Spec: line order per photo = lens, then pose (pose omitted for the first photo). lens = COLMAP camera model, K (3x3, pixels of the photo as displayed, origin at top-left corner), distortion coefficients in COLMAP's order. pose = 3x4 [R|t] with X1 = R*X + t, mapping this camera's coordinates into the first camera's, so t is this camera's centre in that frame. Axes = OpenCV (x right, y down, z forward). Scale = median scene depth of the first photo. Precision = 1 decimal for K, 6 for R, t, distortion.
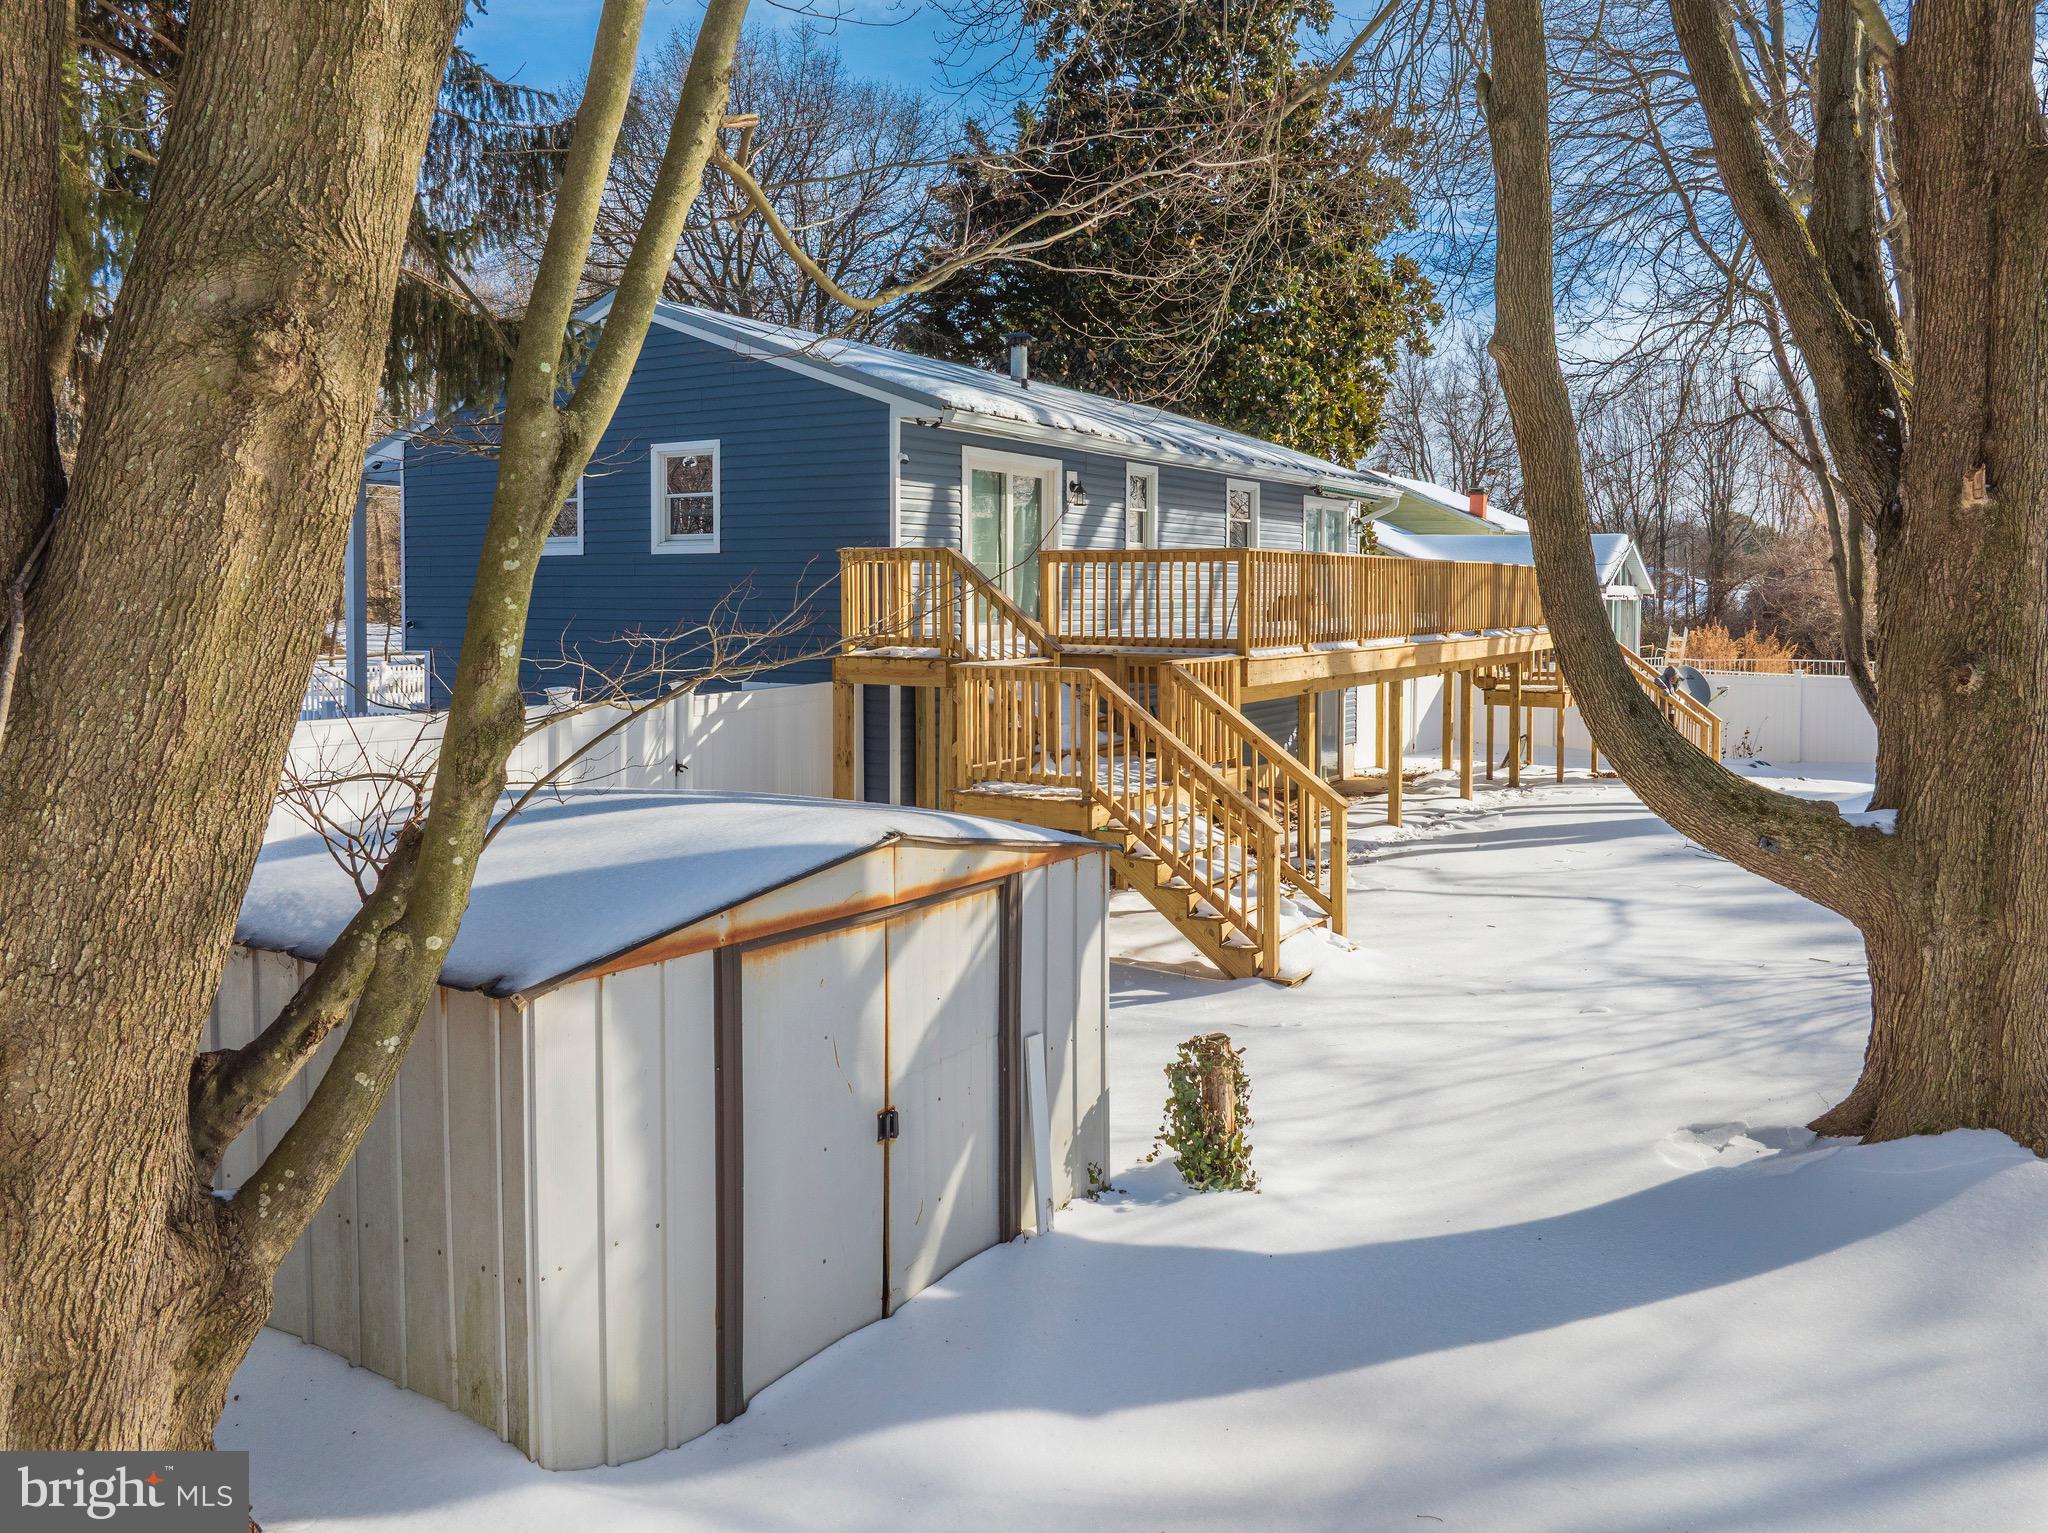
lens RADIAL K [[1425.8, 0, 1028.1], [0, 1425.8, 779.5], [0, 0, 1]] dist [-0.097134, -0.000525]
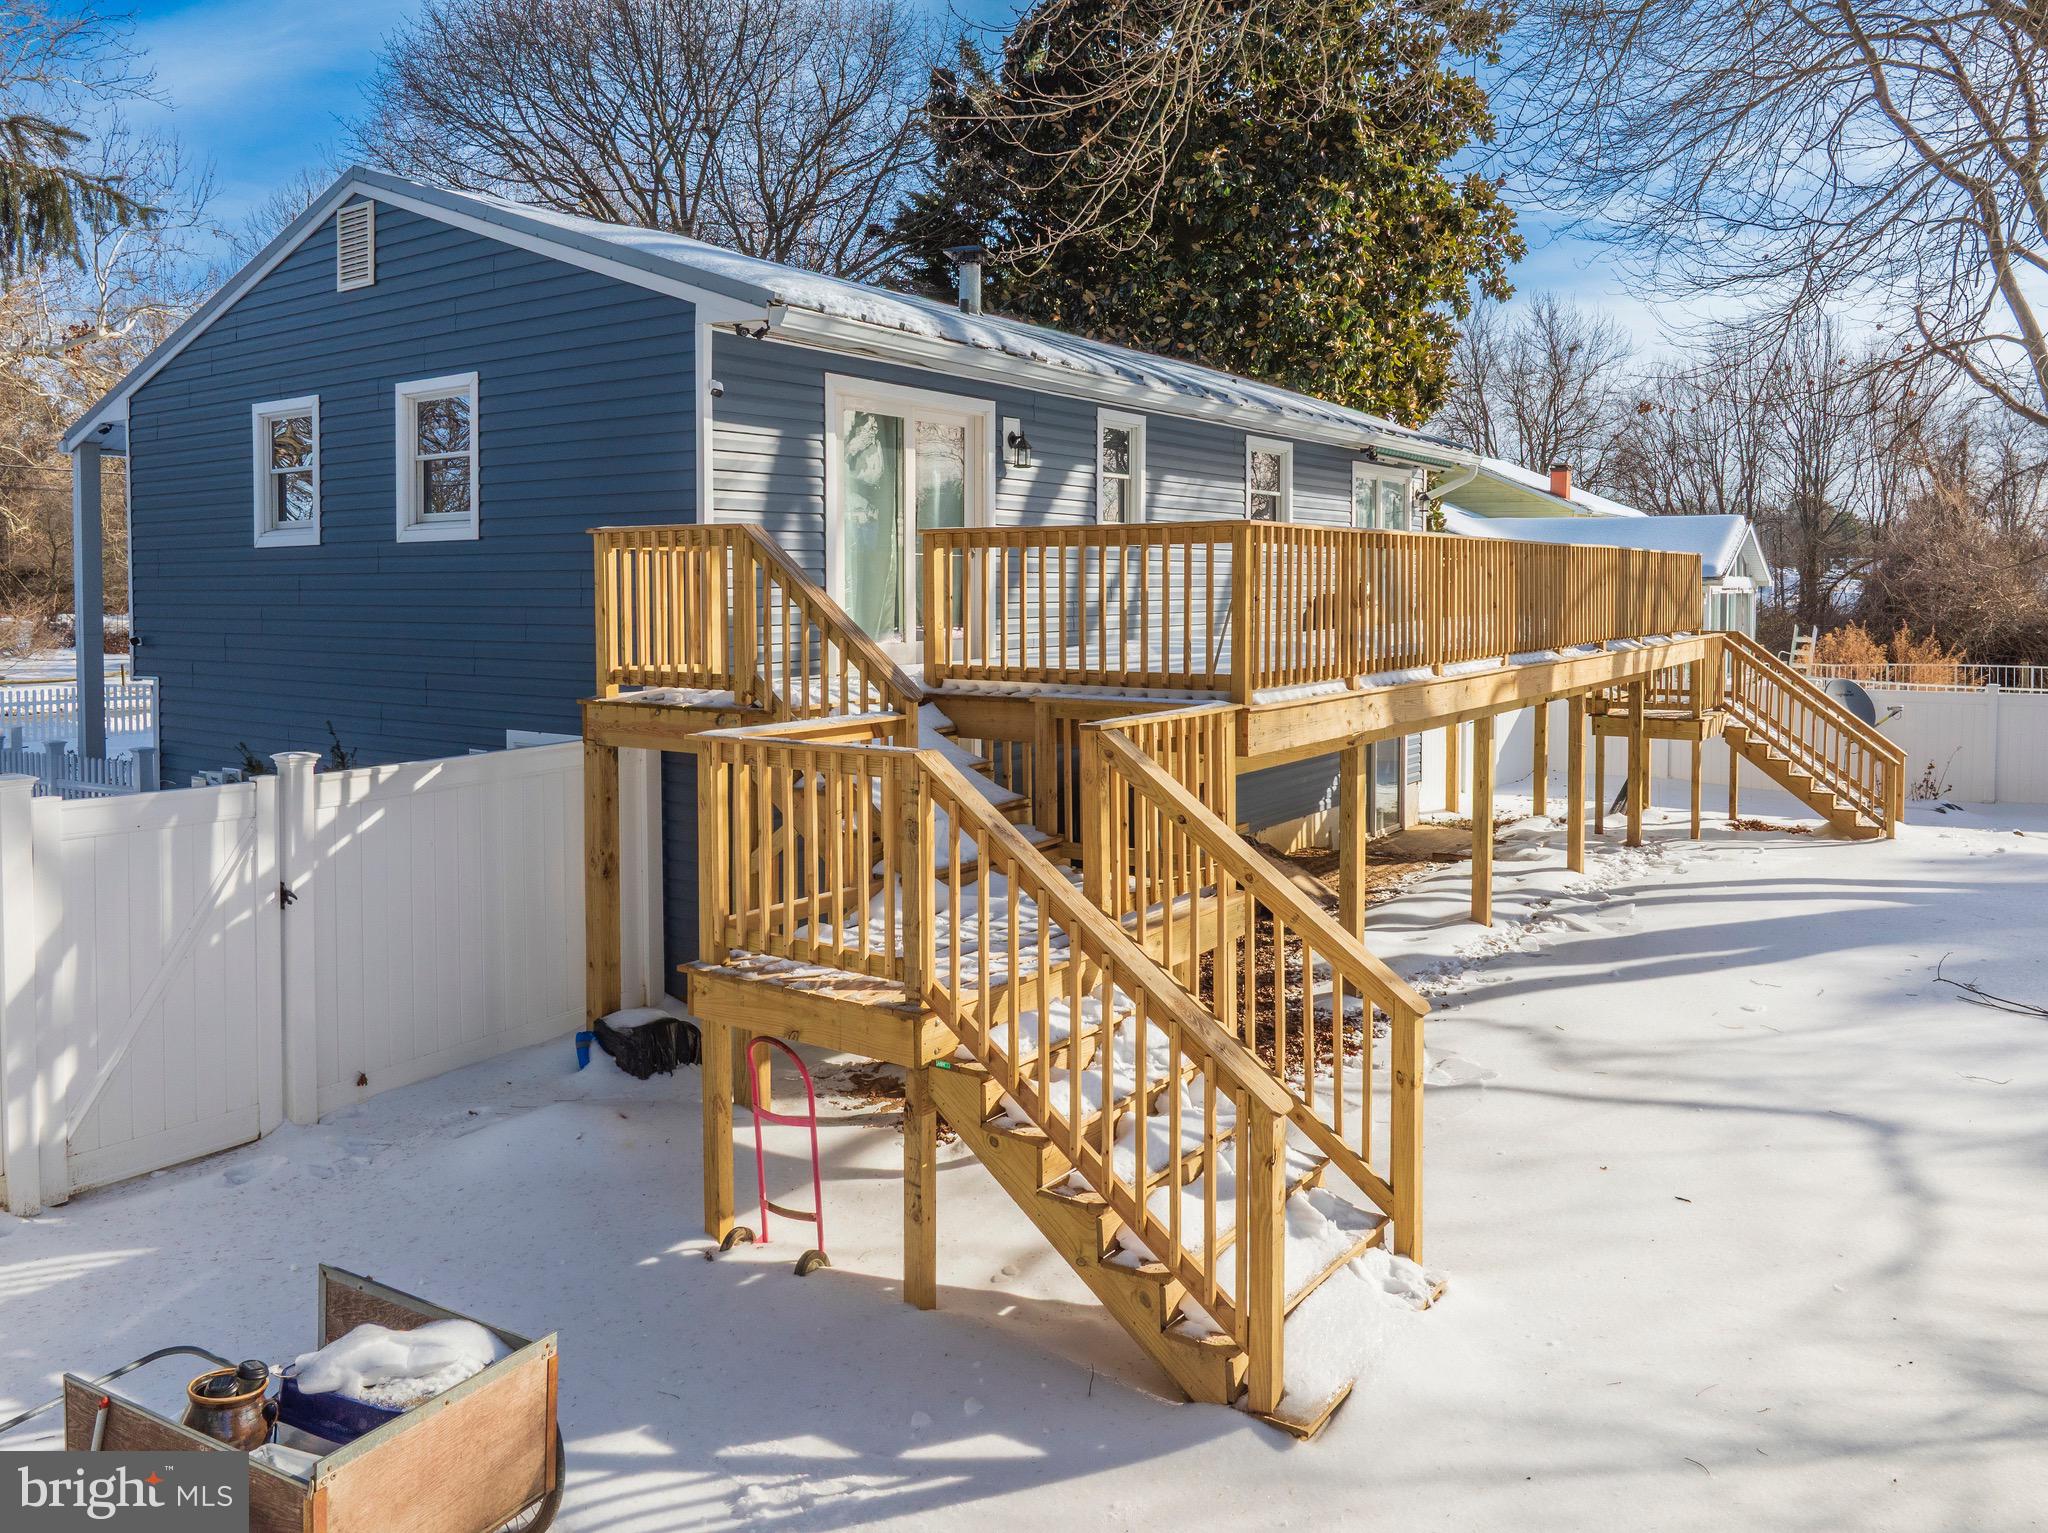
lens RADIAL K [[1418.4, 0, 1024.0], [0, 1418.4, 766.5], [0, 0, 1]] dist [-0.074029, -0.001226]
pose [[0.999145, -0.000587, -0.041341, 0.062303], [0.000410, 0.999991, -0.004277, -0.042316], [0.041343, 0.004257, 0.999136, 0.299224]]
